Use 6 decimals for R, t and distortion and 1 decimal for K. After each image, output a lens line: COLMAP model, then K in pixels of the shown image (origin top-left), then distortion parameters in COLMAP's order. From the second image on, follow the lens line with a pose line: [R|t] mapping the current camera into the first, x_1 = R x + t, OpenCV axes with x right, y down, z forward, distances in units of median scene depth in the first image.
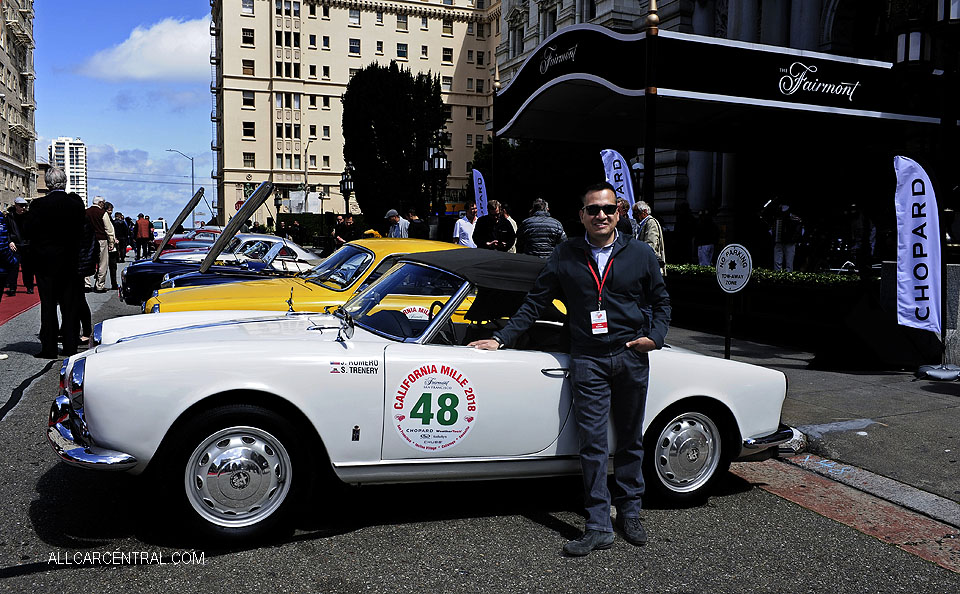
lens RADIAL K [[750.5, 0, 479.1], [0, 750.5, 294.1], [0, 0, 1]] dist [-0.054073, -0.006324]
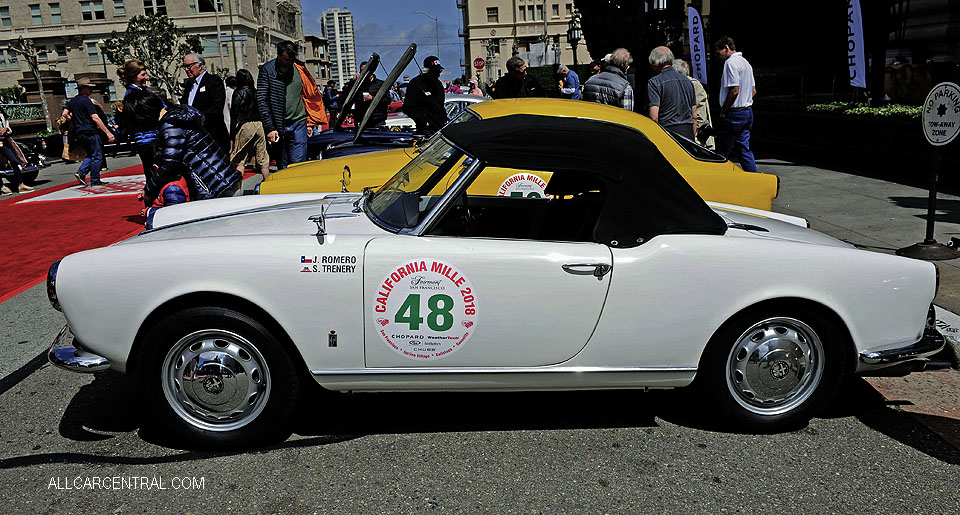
lens RADIAL K [[756.7, 0, 482.4], [0, 756.7, 265.8], [0, 0, 1]] dist [-0.064296, 0.005224]
pose [[0.948712, 0.009608, -0.315995, 0.277074], [0.040124, 0.987795, 0.150500, -0.028025], [0.313585, -0.155460, 0.936748, 0.211358]]
